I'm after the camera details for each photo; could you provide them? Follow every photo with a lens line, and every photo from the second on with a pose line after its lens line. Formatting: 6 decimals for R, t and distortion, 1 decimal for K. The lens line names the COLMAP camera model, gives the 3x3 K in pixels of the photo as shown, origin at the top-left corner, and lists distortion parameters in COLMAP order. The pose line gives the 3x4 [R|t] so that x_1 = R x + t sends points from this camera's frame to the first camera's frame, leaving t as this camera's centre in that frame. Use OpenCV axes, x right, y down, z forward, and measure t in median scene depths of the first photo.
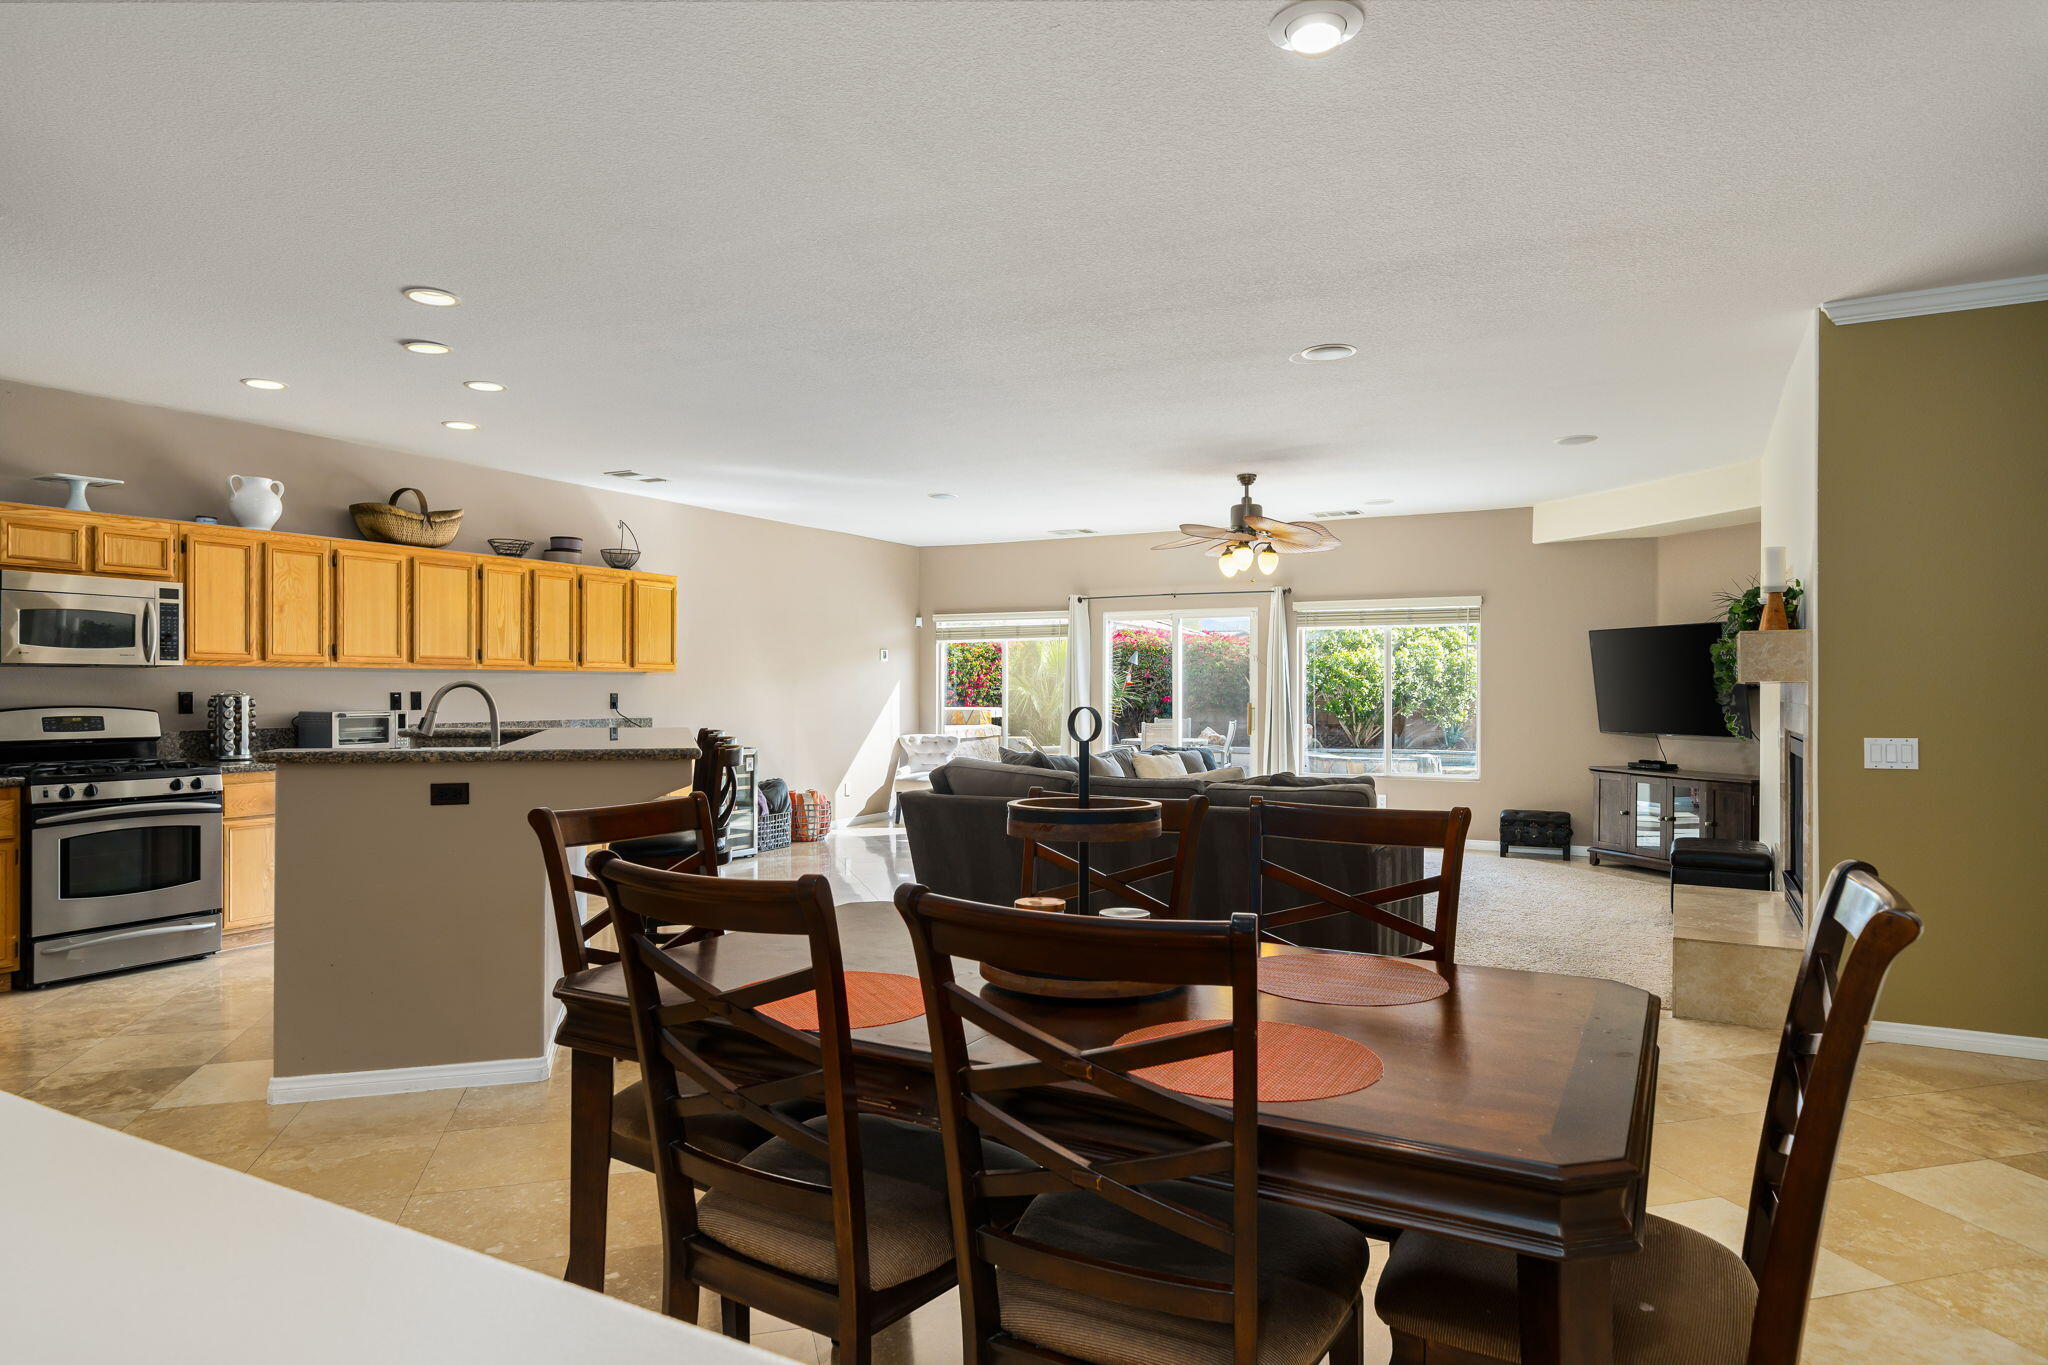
lens RADIAL K [[1221.5, 0, 1026.2], [0, 1221.5, 652.9], [0, 0, 1]] dist [0.000584, 0.001049]
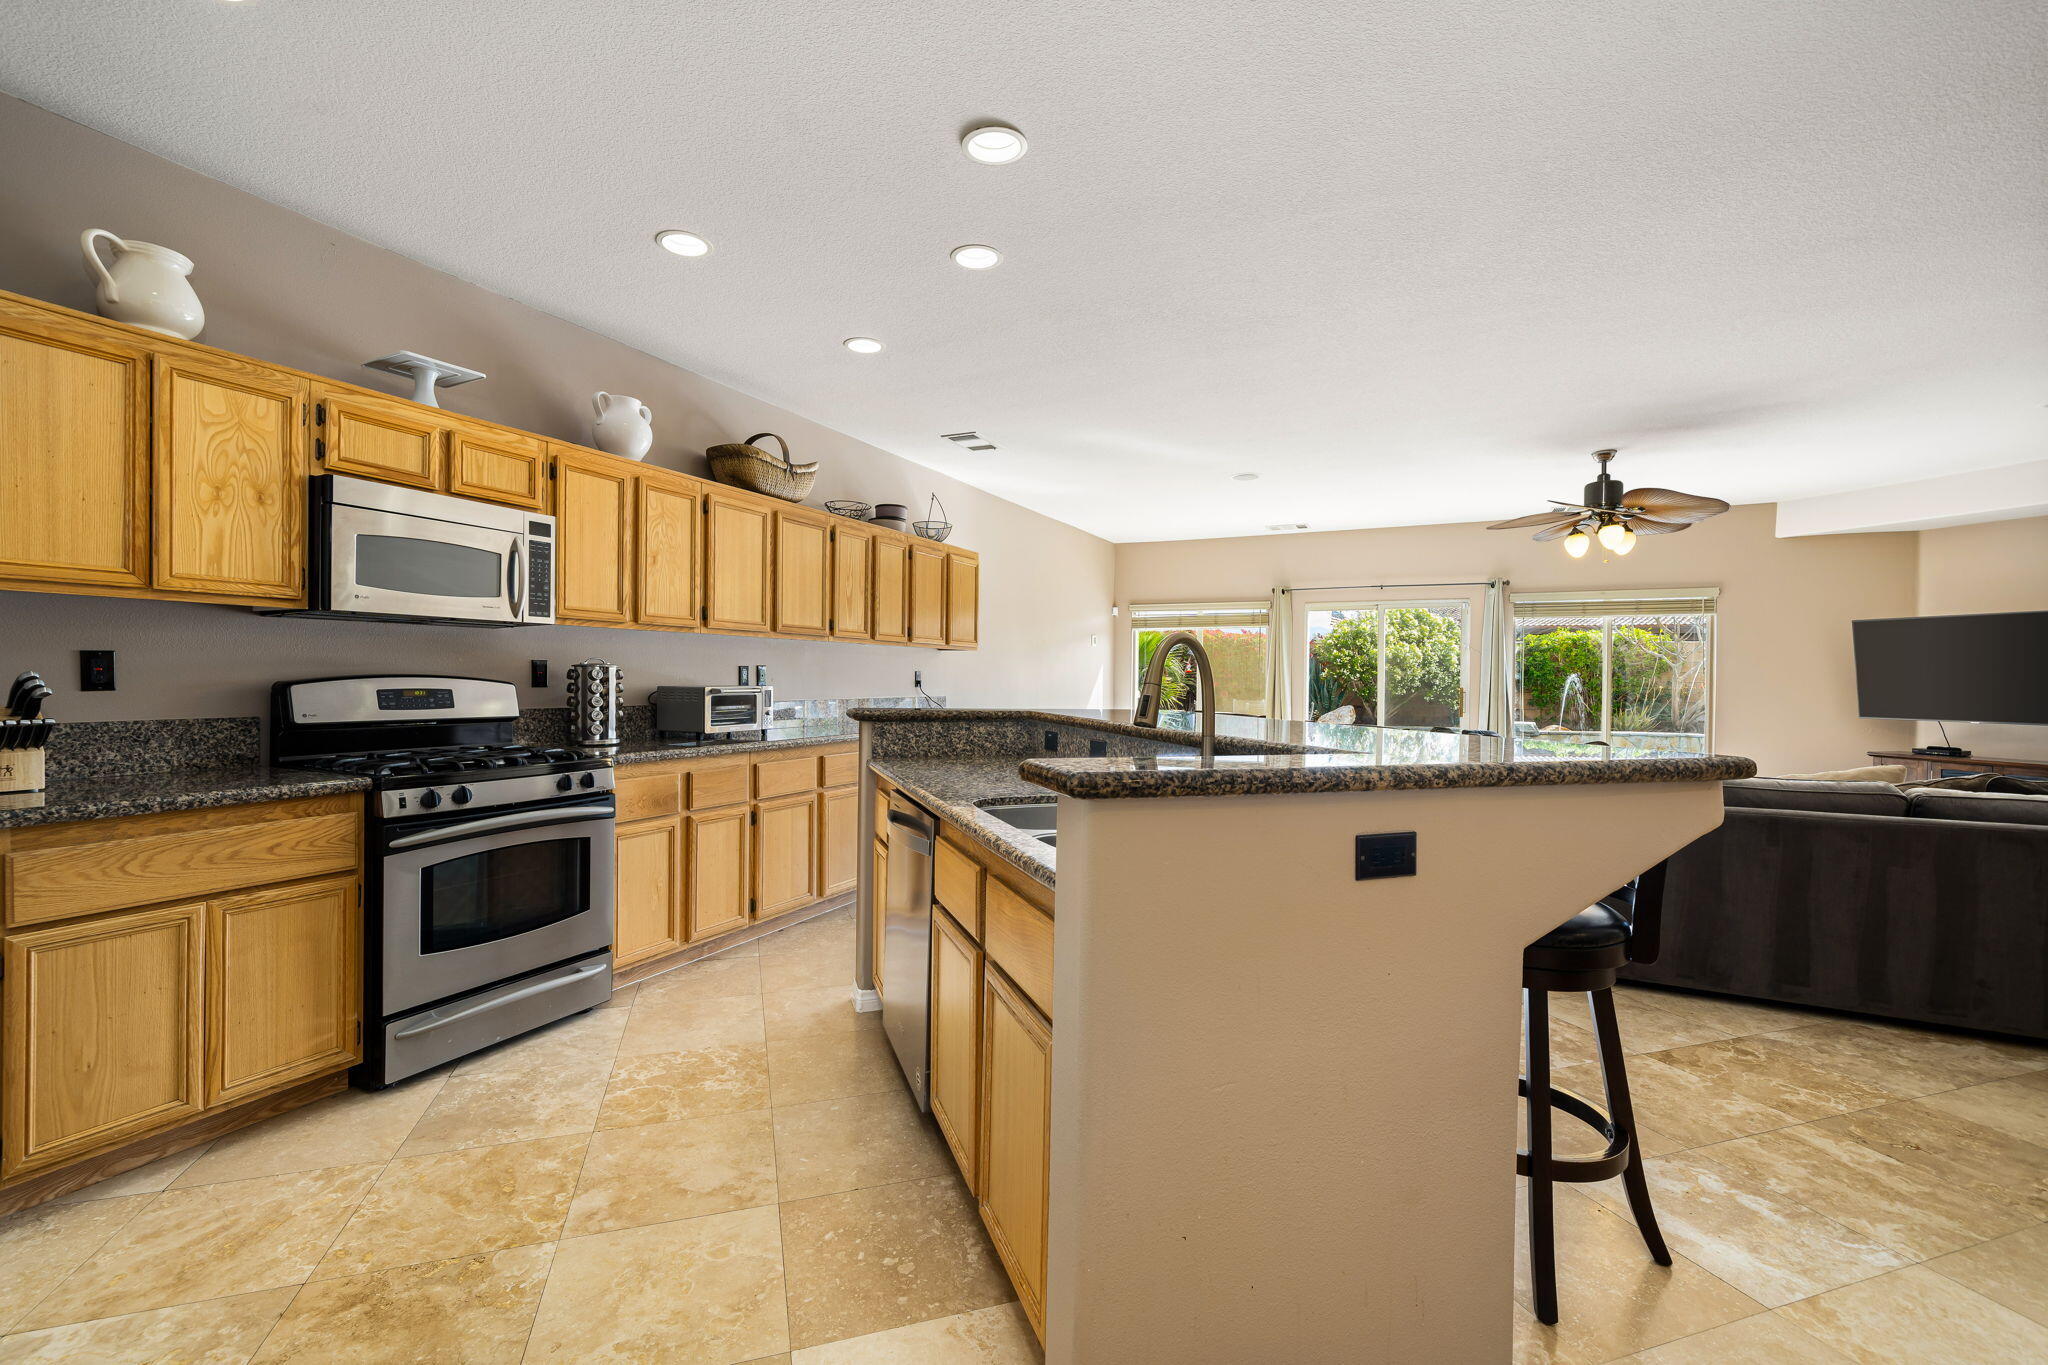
lens RADIAL K [[868.9, 0, 1014.2], [0, 868.9, 657.9], [0, 0, 1]] dist [-0.000038, -0.000020]
pose [[0.999184, 0.010529, 0.038985, -0.398210], [-0.010821, 0.999915, 0.007275, 0.023022], [-0.038905, -0.007691, 0.999213, 0.417445]]
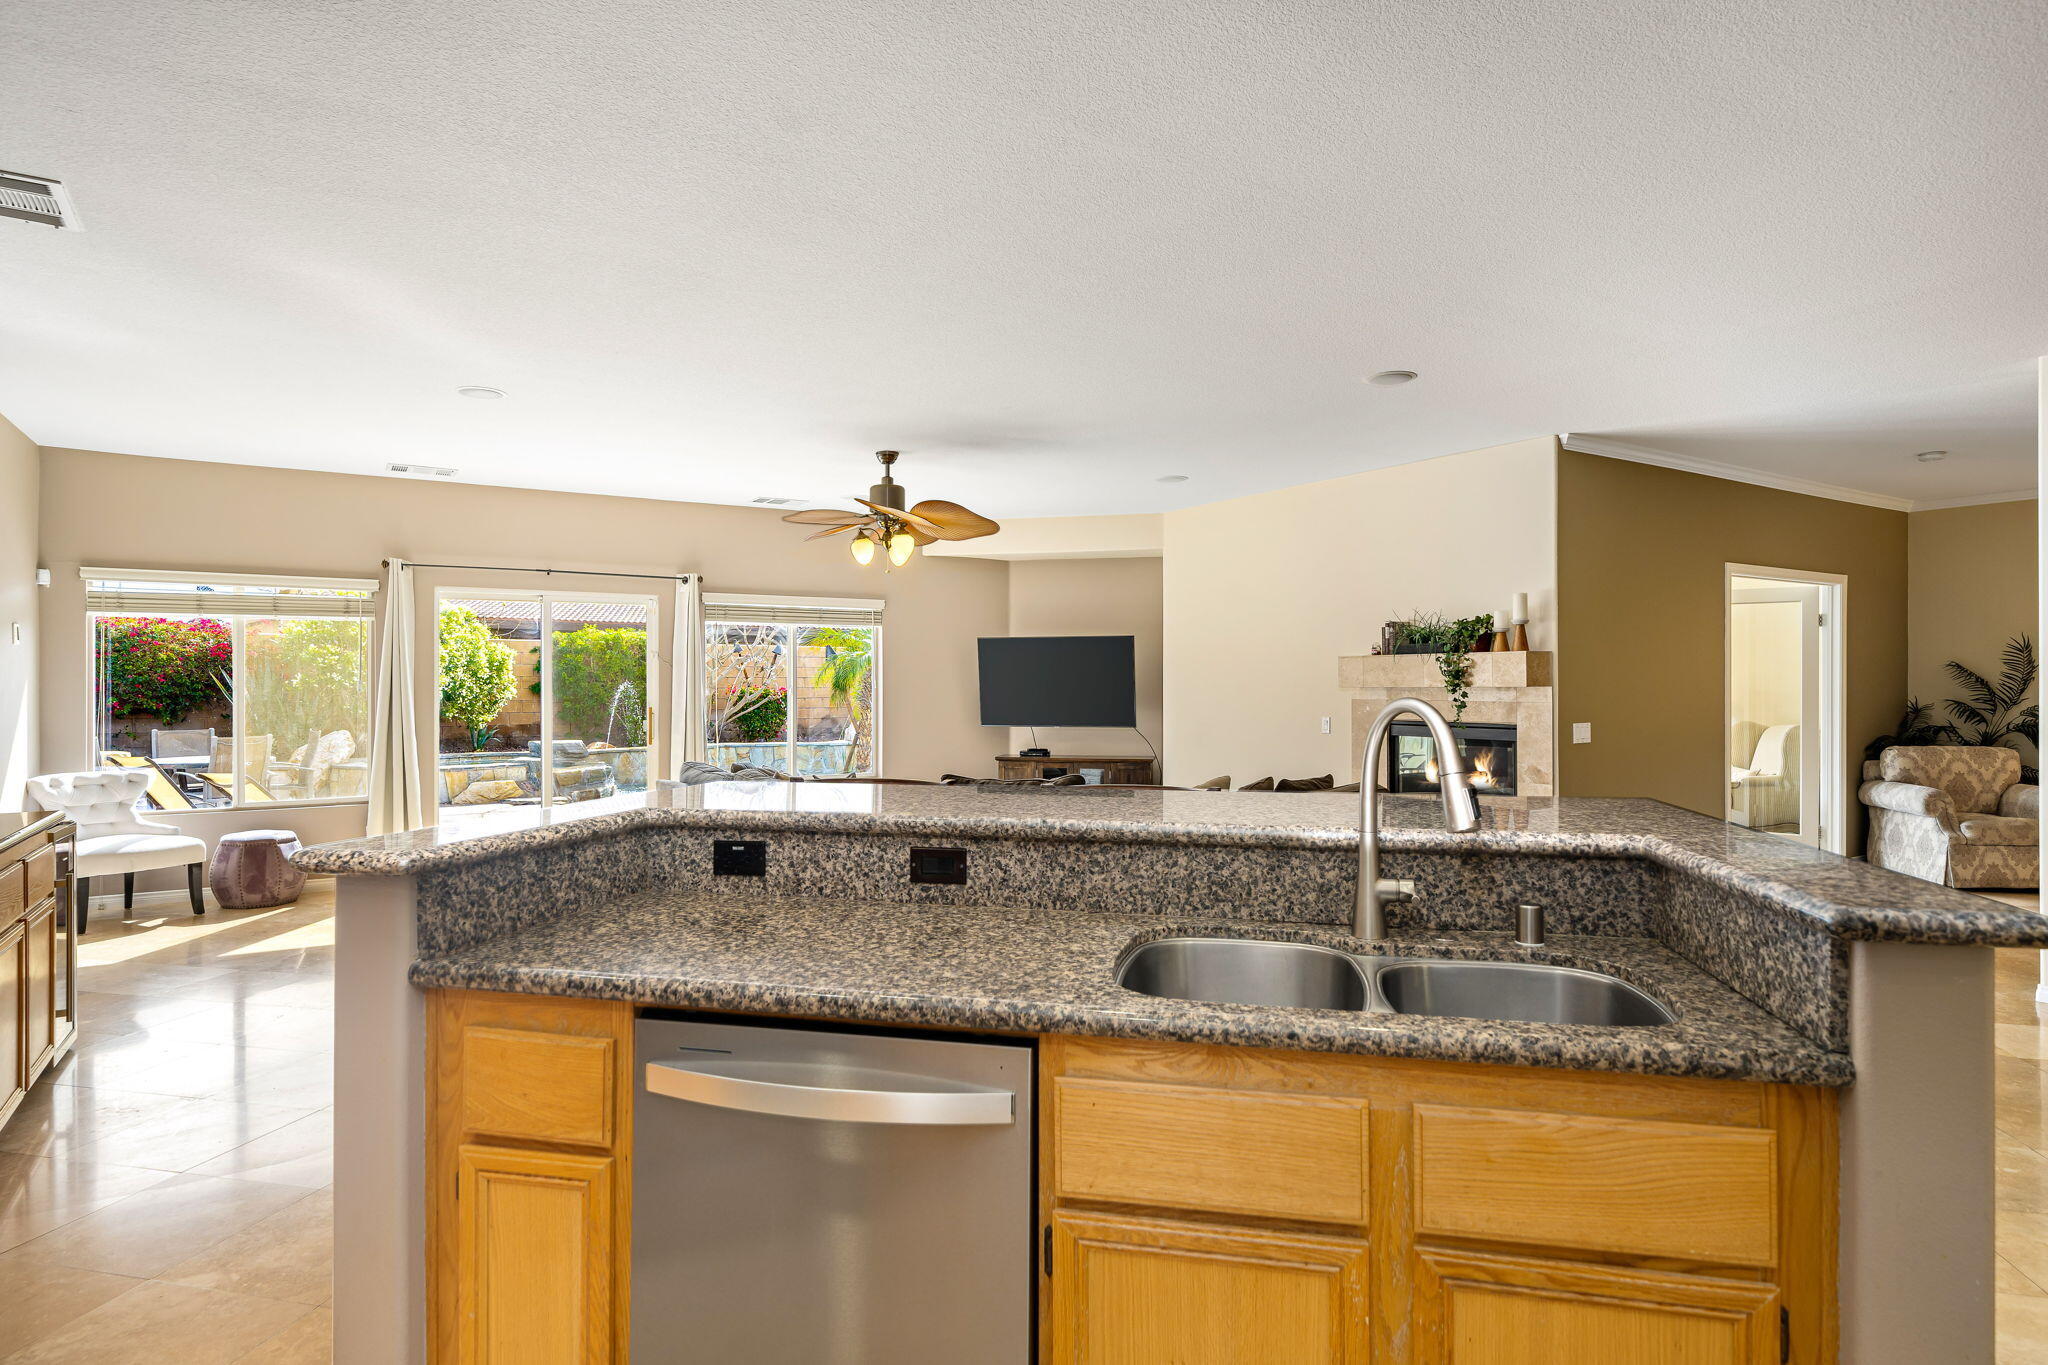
lens RADIAL K [[1140.7, 0, 1022.5], [0, 1140.7, 671.0], [0, 0, 1]] dist [0.000191, 0.000934]
pose [[0.485112, 0.007144, 0.874423, -0.633012], [-0.024840, 0.999676, 0.005614, 0.008275], [-0.874099, -0.024444, 0.485133, 0.645686]]
